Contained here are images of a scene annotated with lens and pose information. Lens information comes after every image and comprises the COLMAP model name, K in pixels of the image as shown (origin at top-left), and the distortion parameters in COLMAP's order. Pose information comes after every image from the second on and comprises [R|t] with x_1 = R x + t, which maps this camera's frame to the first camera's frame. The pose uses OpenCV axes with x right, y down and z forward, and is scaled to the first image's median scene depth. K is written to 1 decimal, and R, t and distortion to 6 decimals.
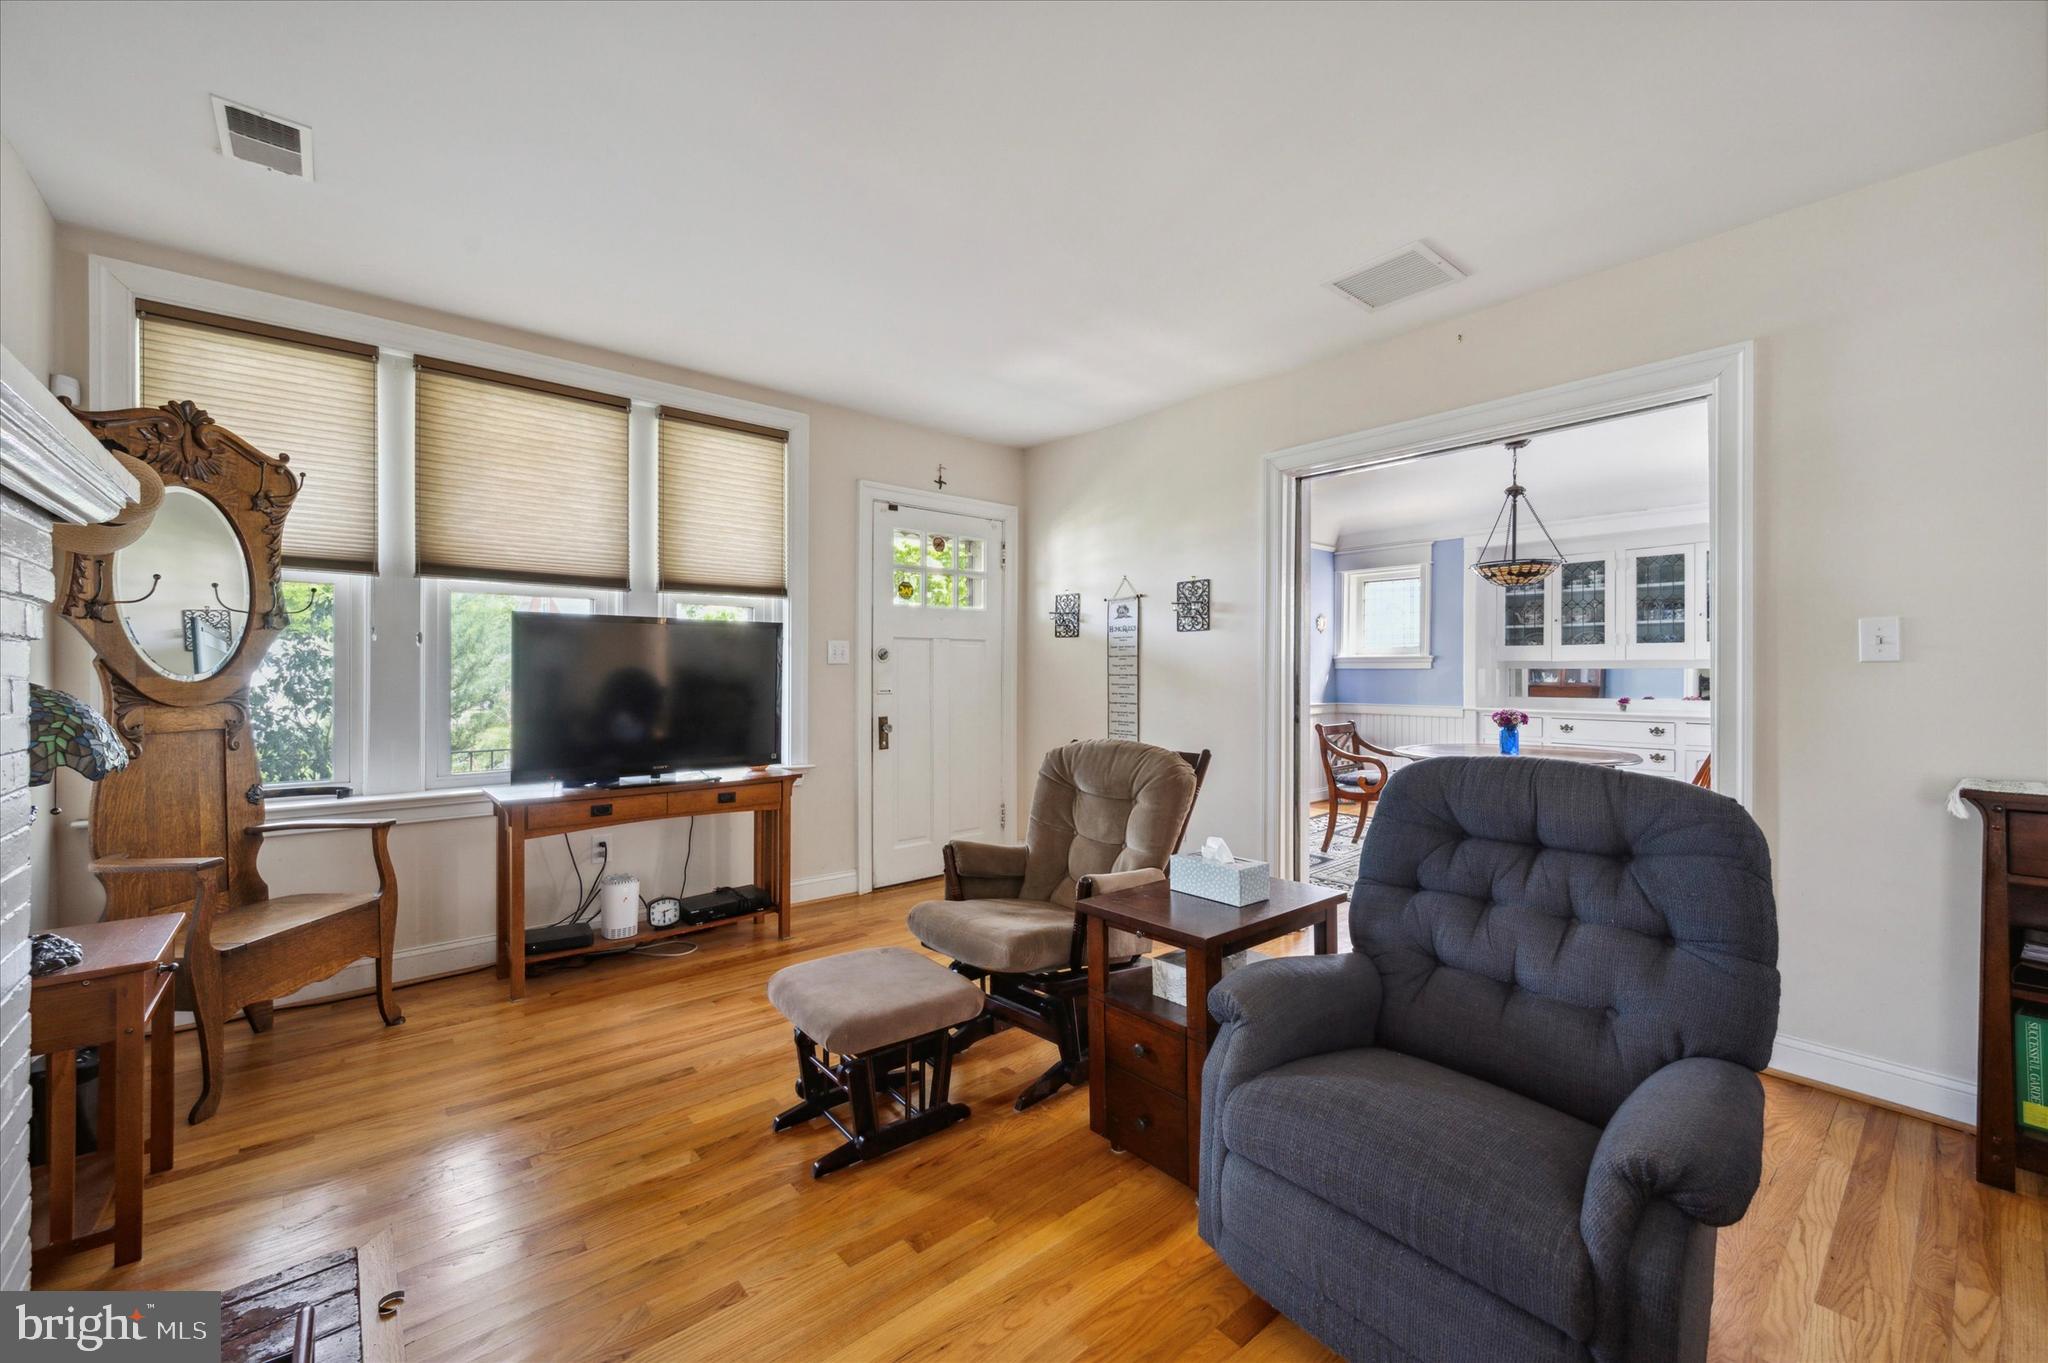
lens RADIAL K [[810.4, 0, 1024.0], [0, 810.4, 672.7], [0, 0, 1]] dist [-0.003285, -0.000068]
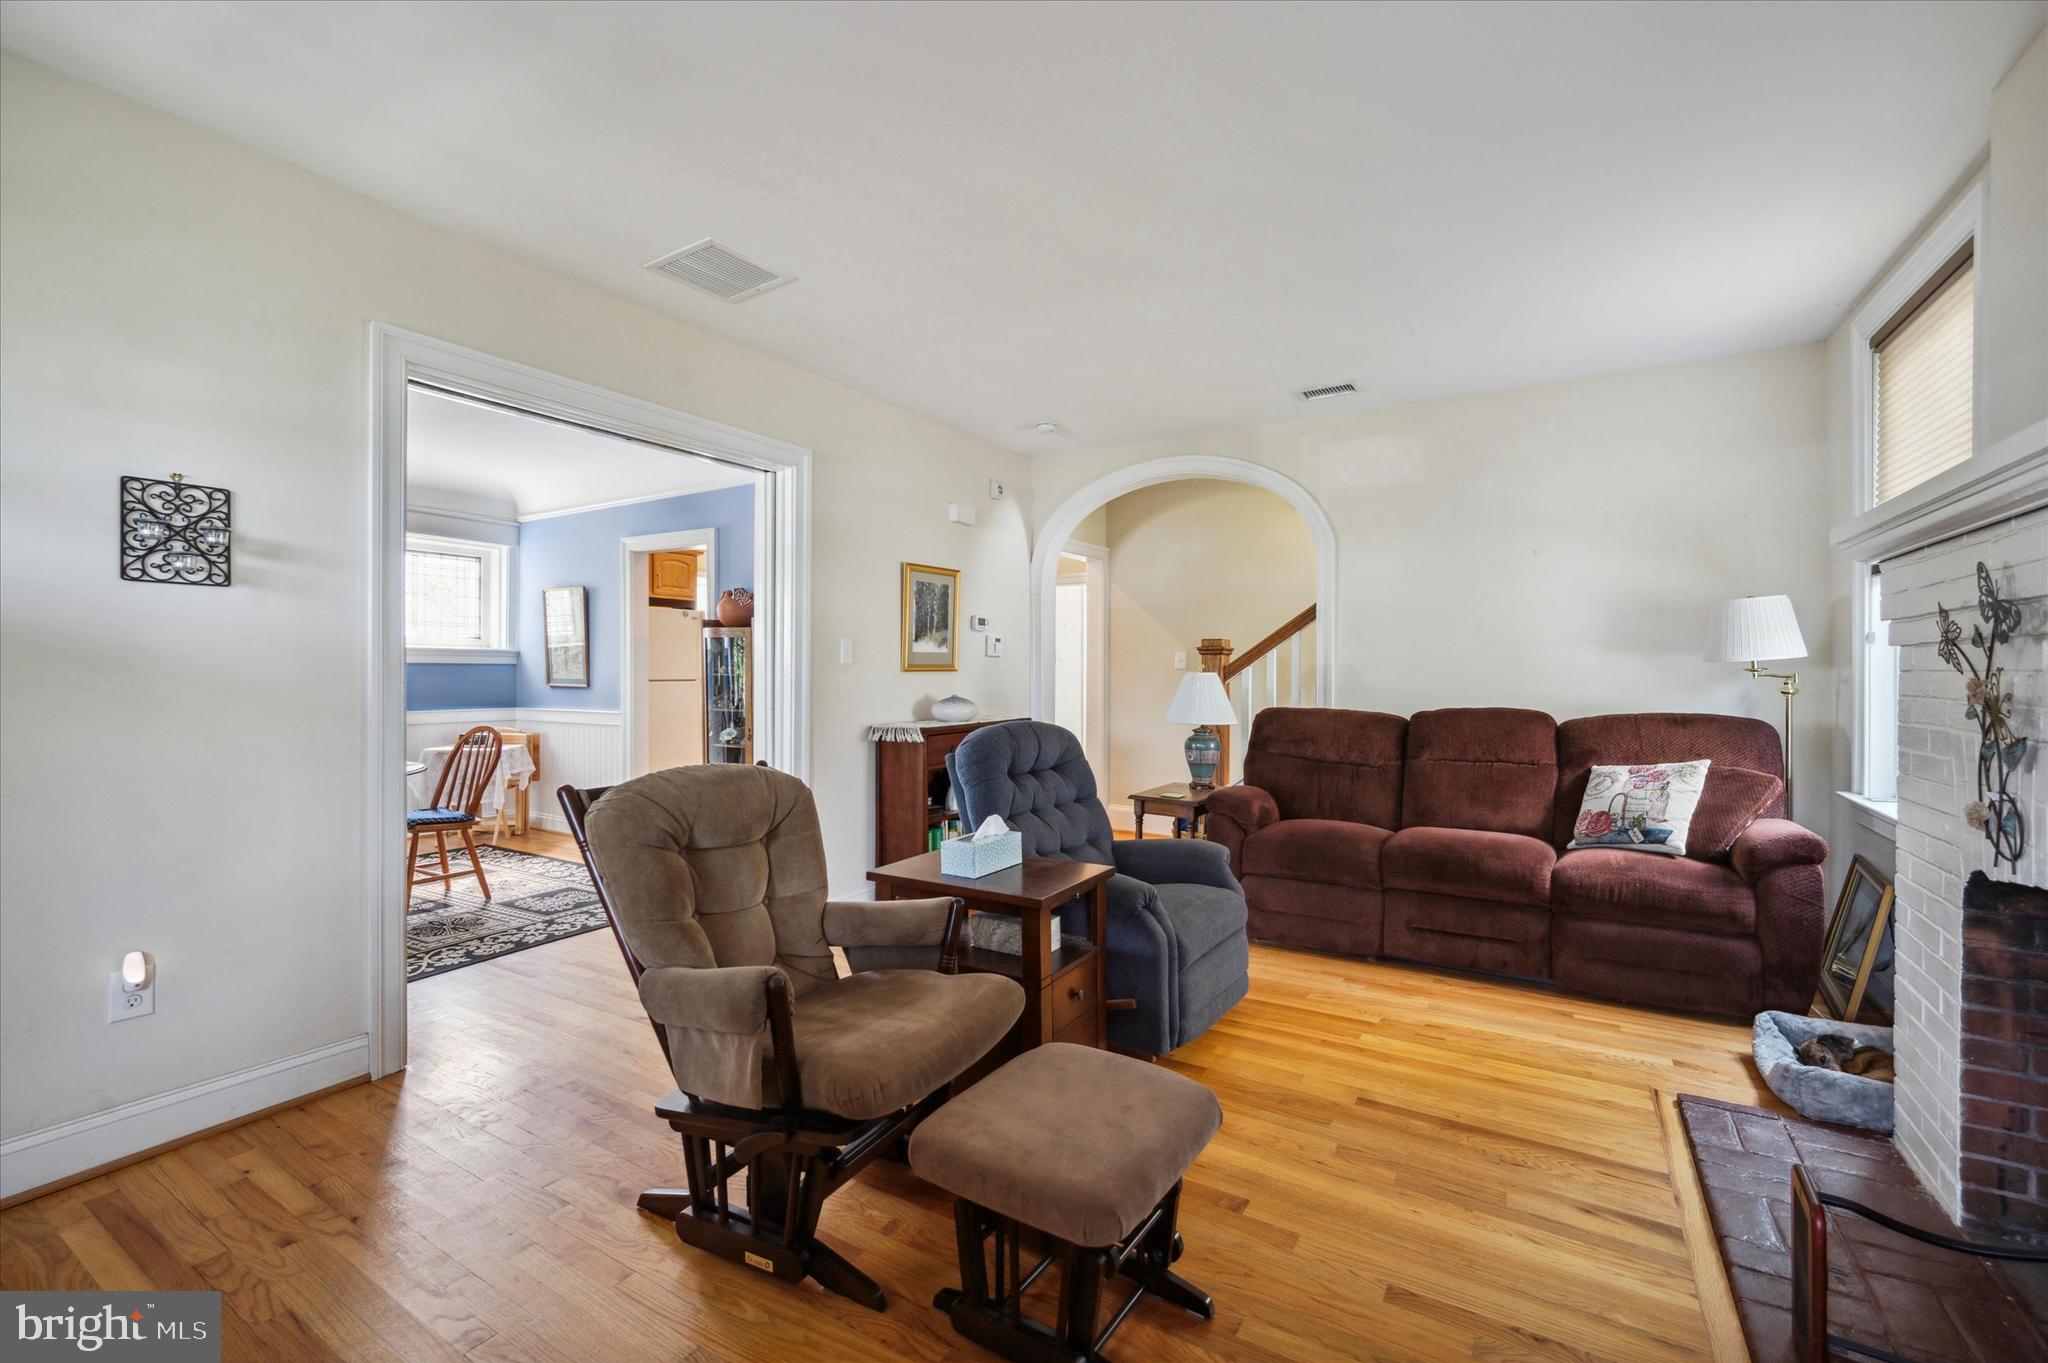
lens RADIAL K [[870.6, 0, 1031.8], [0, 870.6, 678.9], [0, 0, 1]] dist [0.000501, -0.000081]
pose [[-0.319462, -0.005438, 0.947584, -0.582050], [-0.002305, 0.999985, 0.004962, 0.004422], [-0.947596, -0.000599, -0.319469, 0.839716]]
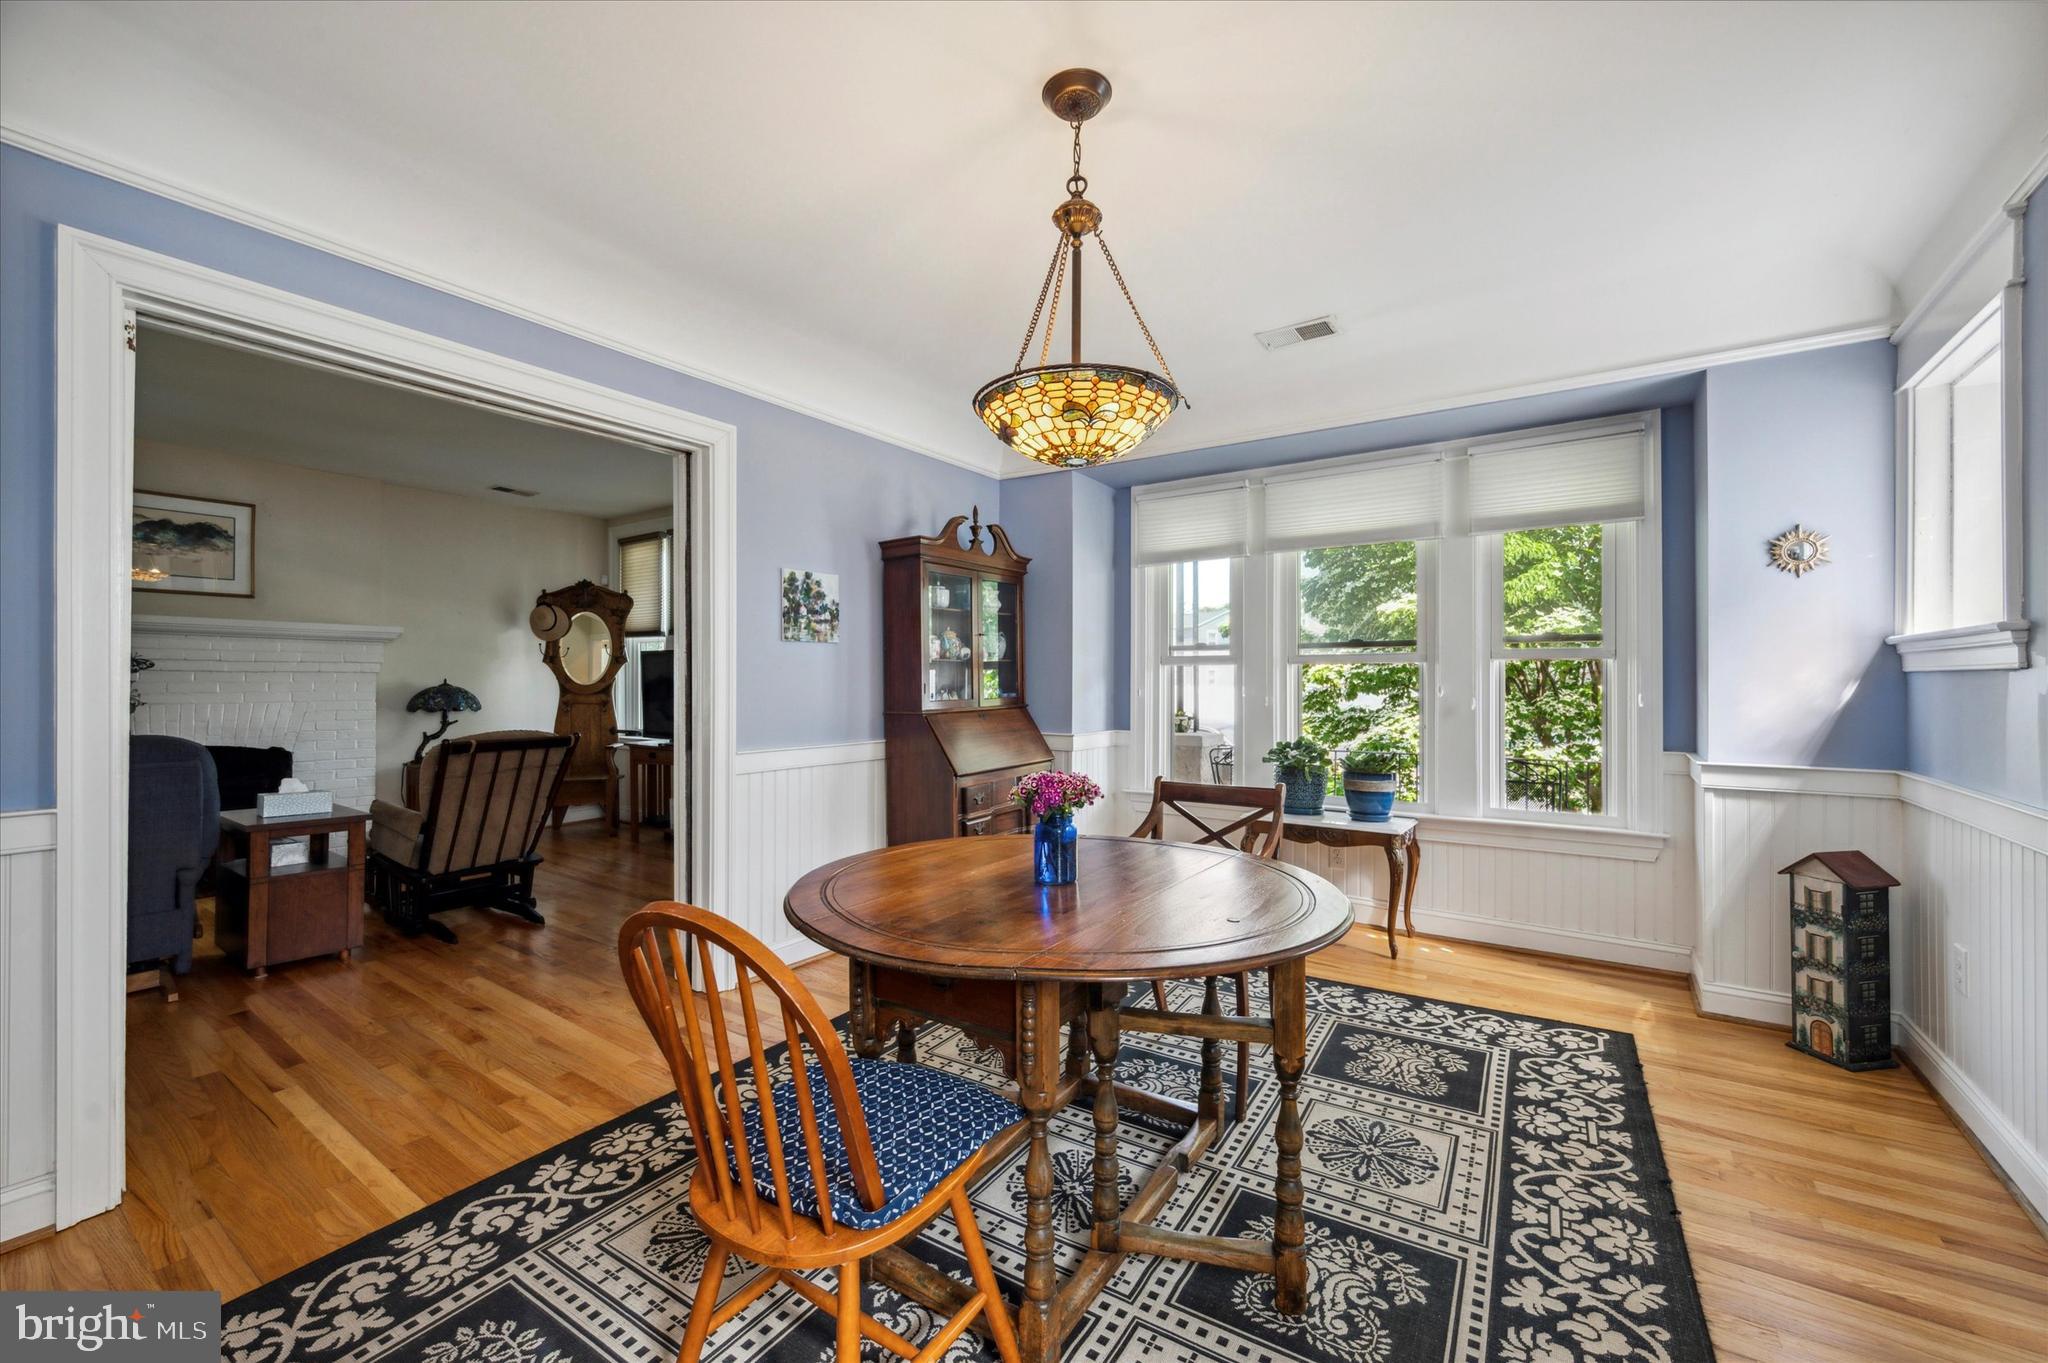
lens RADIAL K [[810.4, 0, 1024.6], [0, 810.4, 681.2], [0, 0, 1]] dist [-0.003285, -0.000068]
pose [[0.264119, -0.000907, -0.964490, 1.444791], [-0.000835, 0.999999, -0.001169, 0.000227], [0.964490, 0.001114, 0.264118, 1.284422]]
